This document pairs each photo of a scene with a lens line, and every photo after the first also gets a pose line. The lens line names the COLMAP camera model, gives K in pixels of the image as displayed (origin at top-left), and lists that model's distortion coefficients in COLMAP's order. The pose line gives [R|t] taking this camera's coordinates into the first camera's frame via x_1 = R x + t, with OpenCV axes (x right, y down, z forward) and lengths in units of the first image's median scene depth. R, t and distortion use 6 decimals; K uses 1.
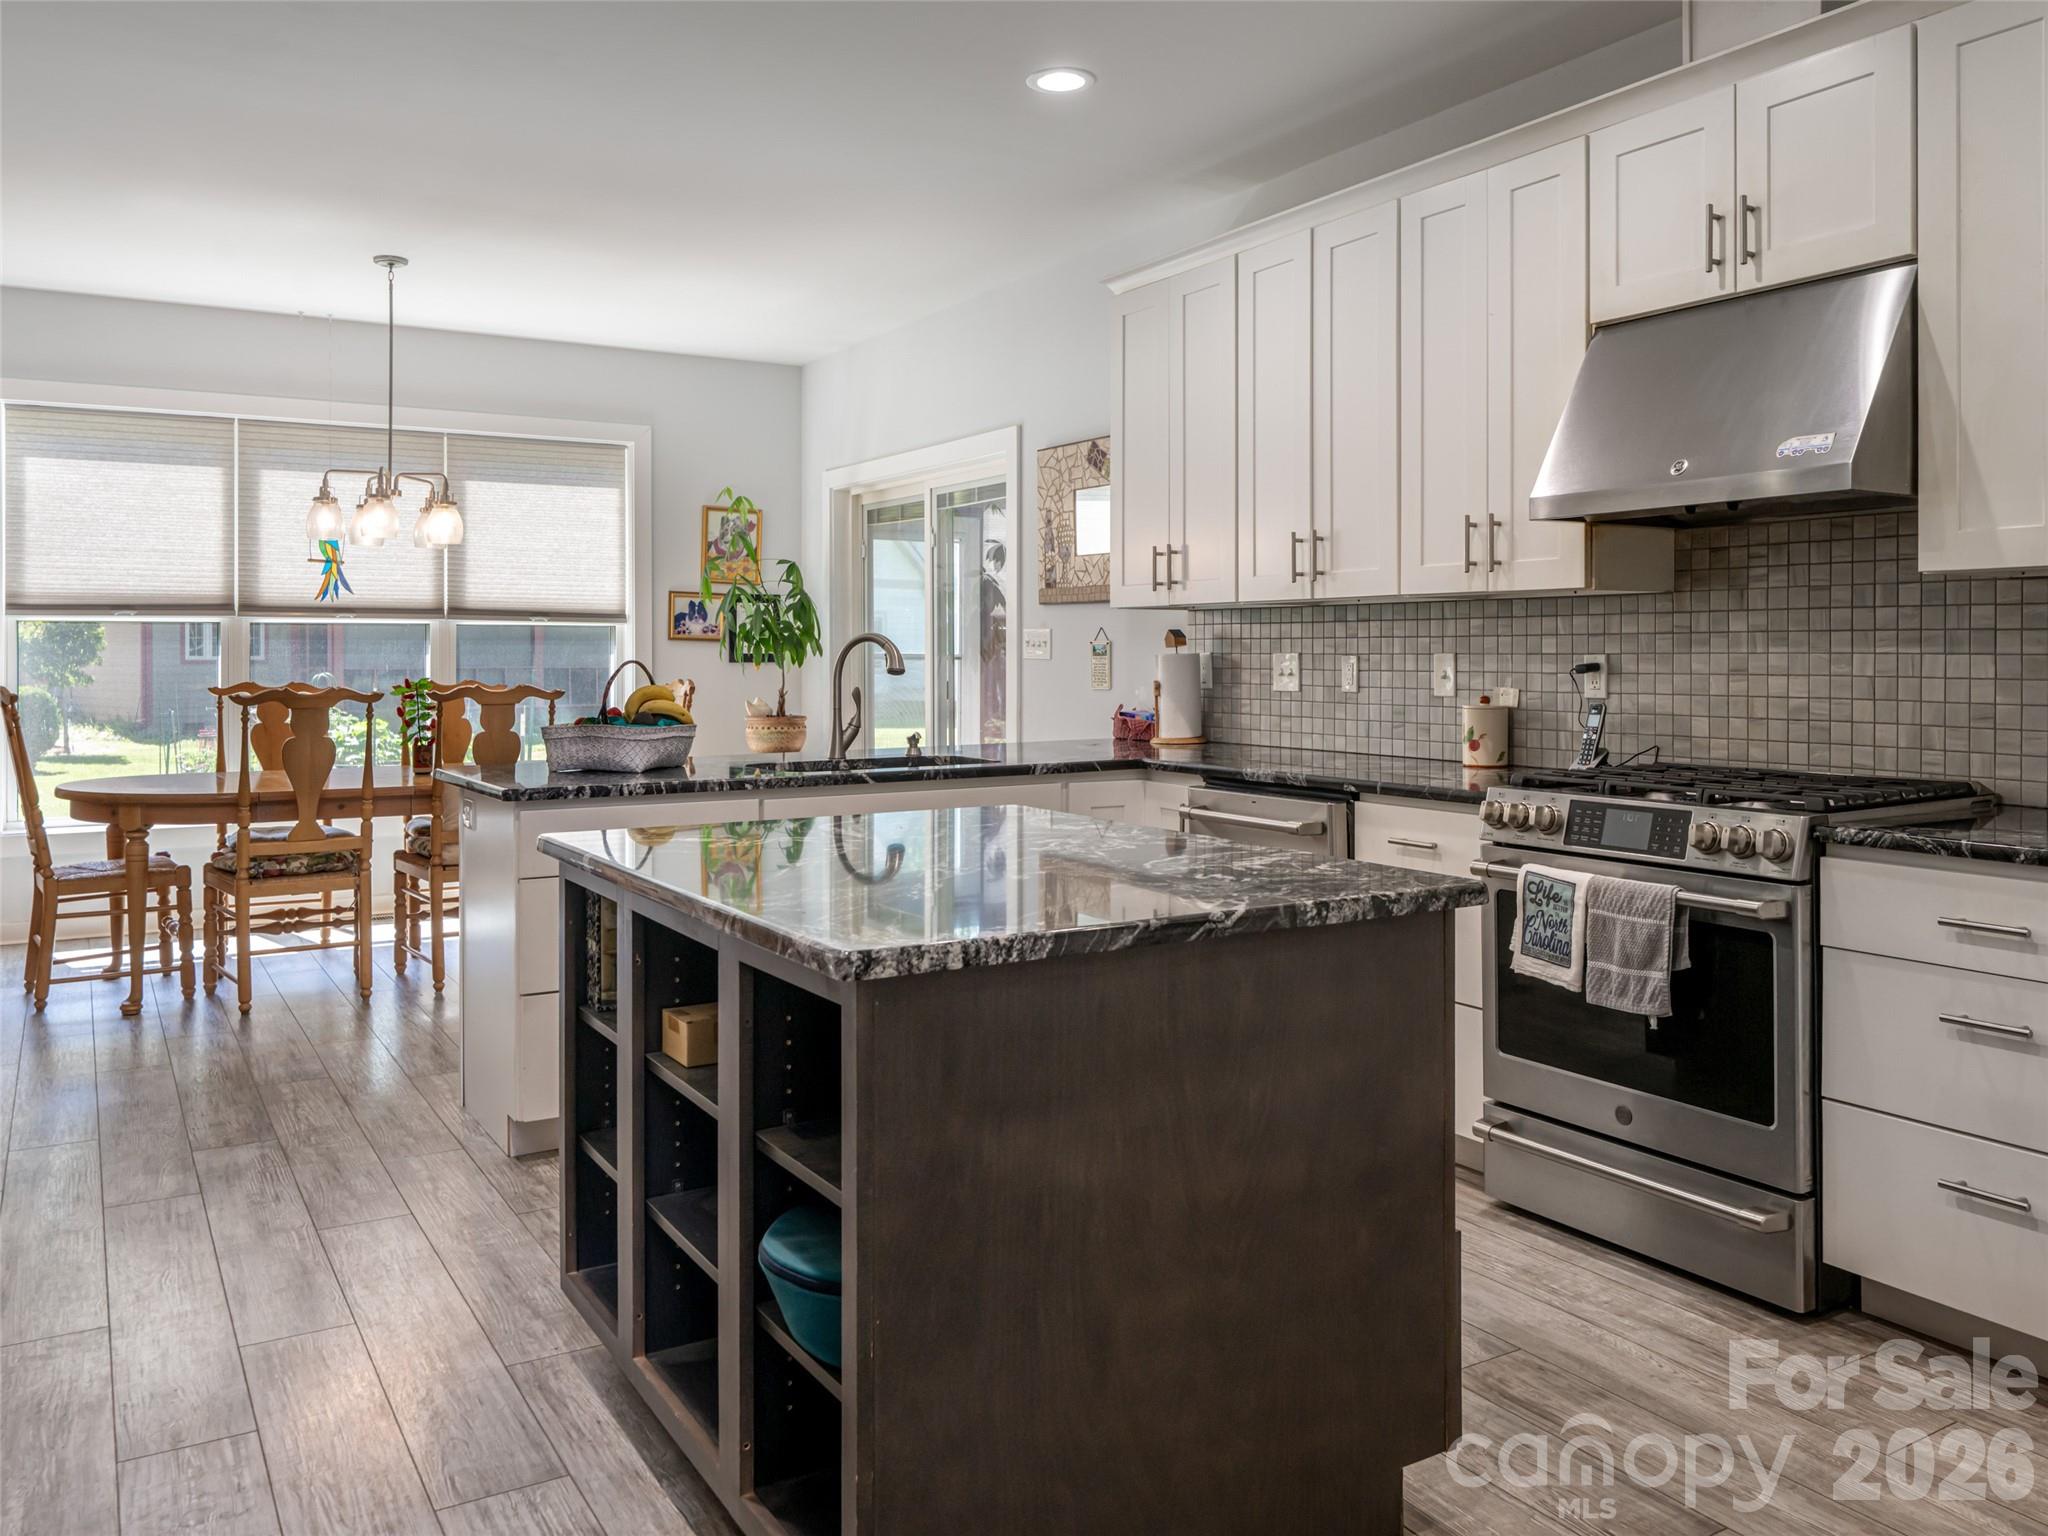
lens RADIAL K [[1578.8, 0, 1024.0], [0, 1578.8, 768.0], [0, 0, 1]] dist [-0.005772, -0.001497]
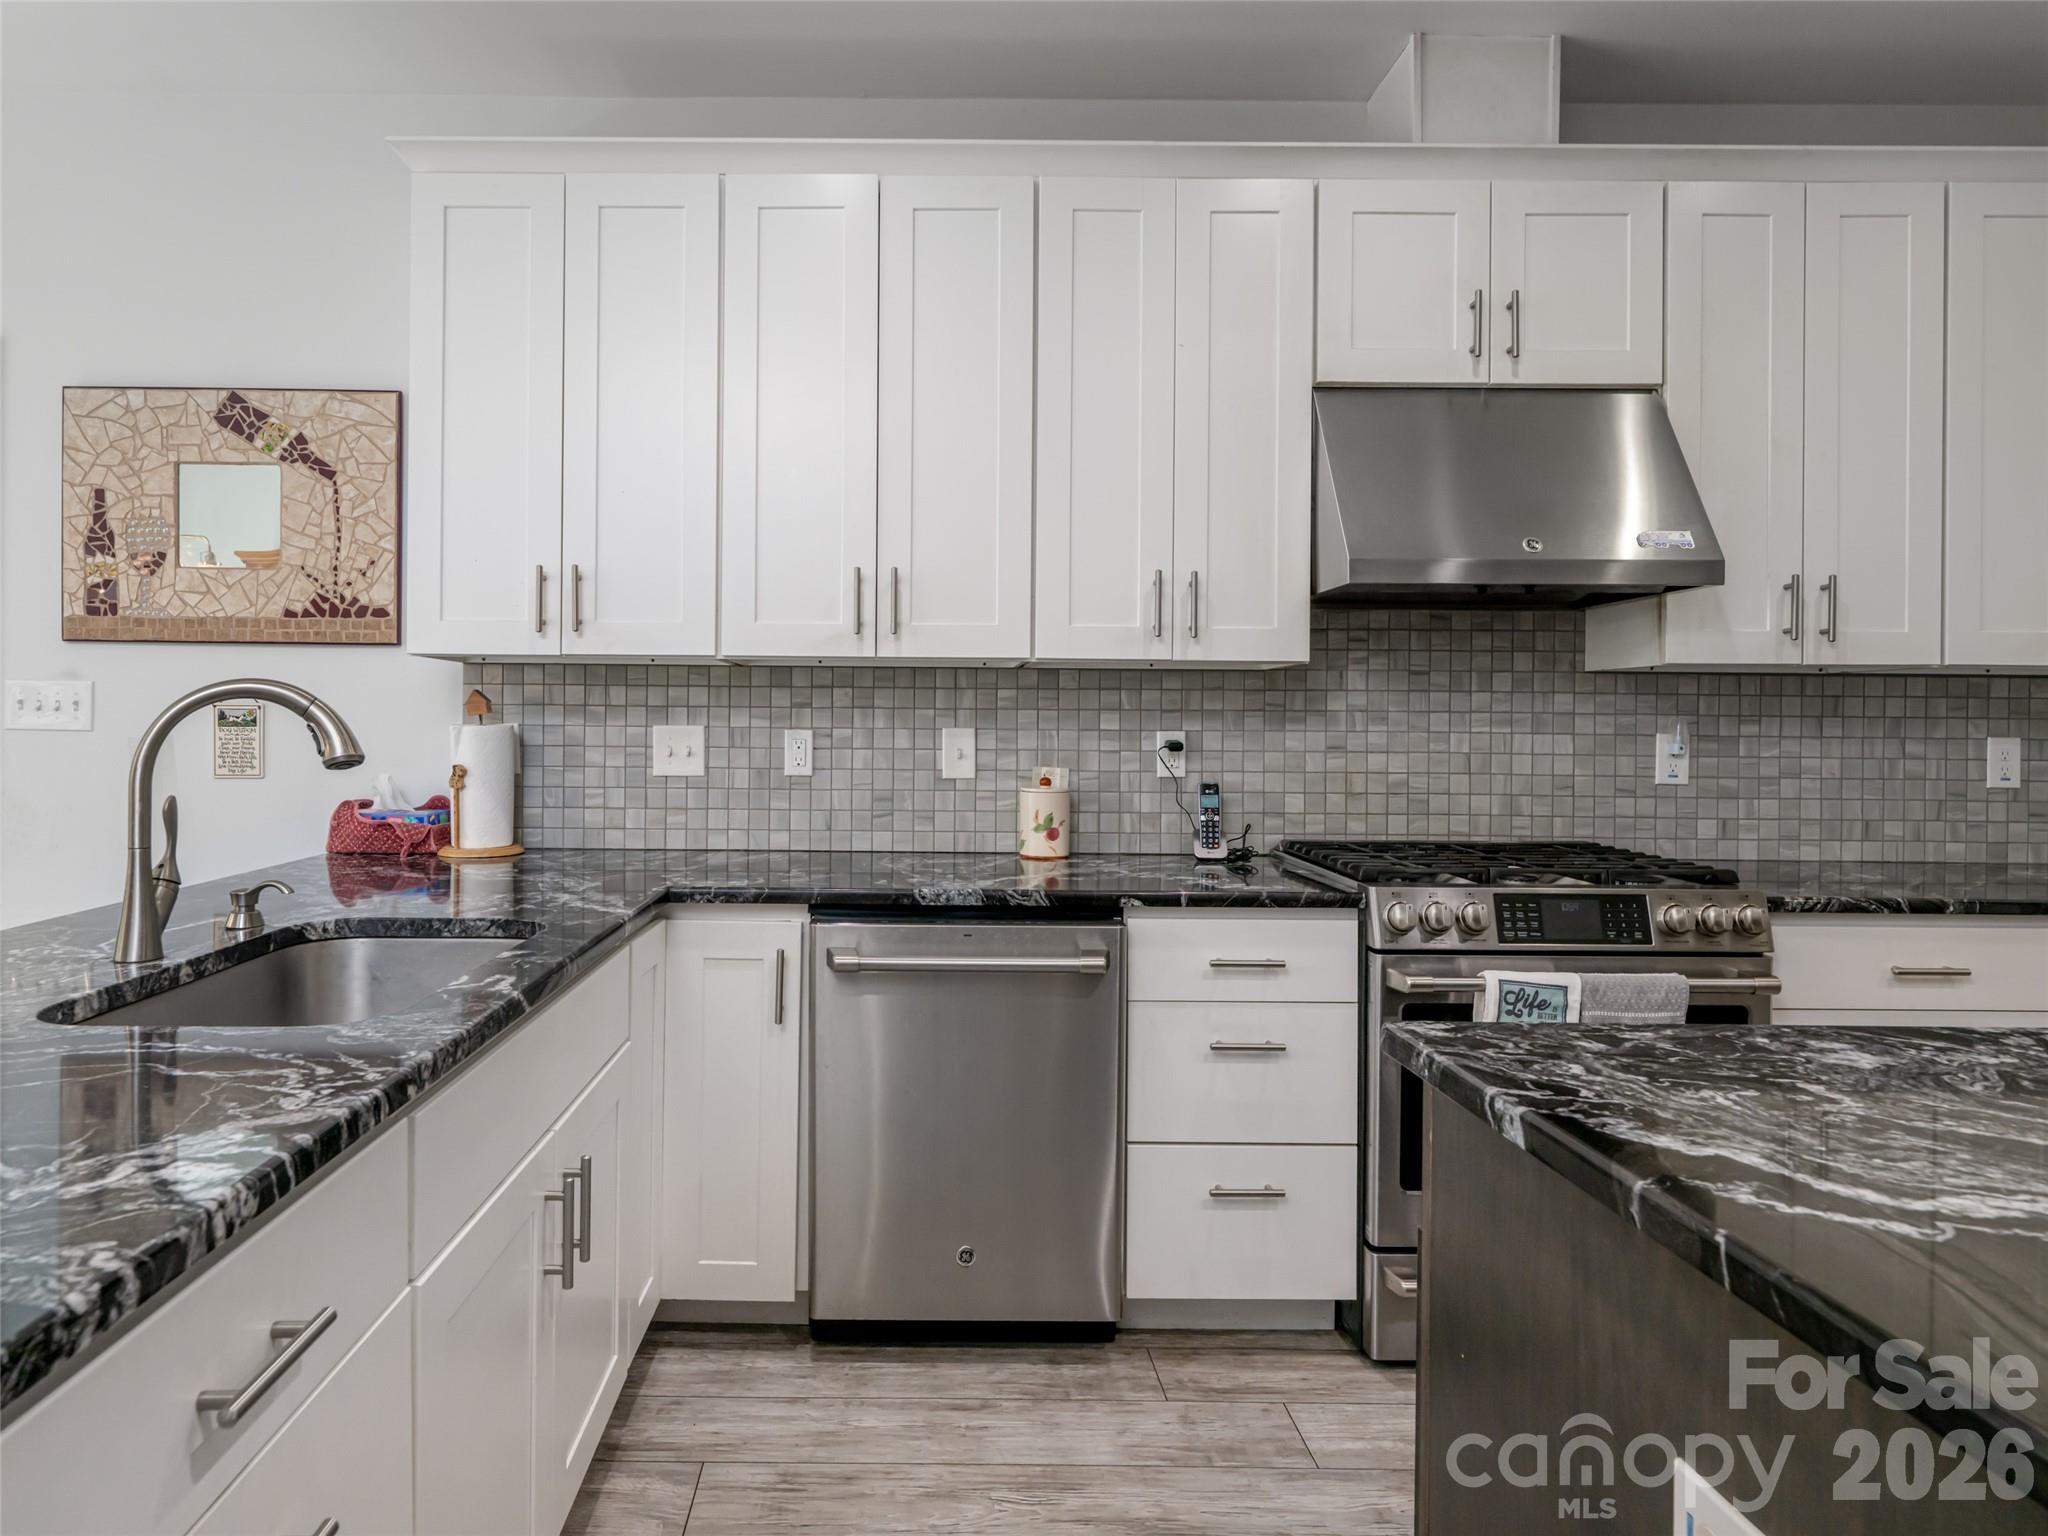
lens RADIAL K [[1226.8, 0, 906.0], [0, 1226.8, 761.3], [0, 0, 1]] dist [-0.001636, -0.001164]
pose [[0.516097, -0.018835, 0.856323, -0.337817], [0.053633, 0.998507, -0.010361, -0.052043], [-0.854849, 0.051275, 0.516337, 0.716549]]
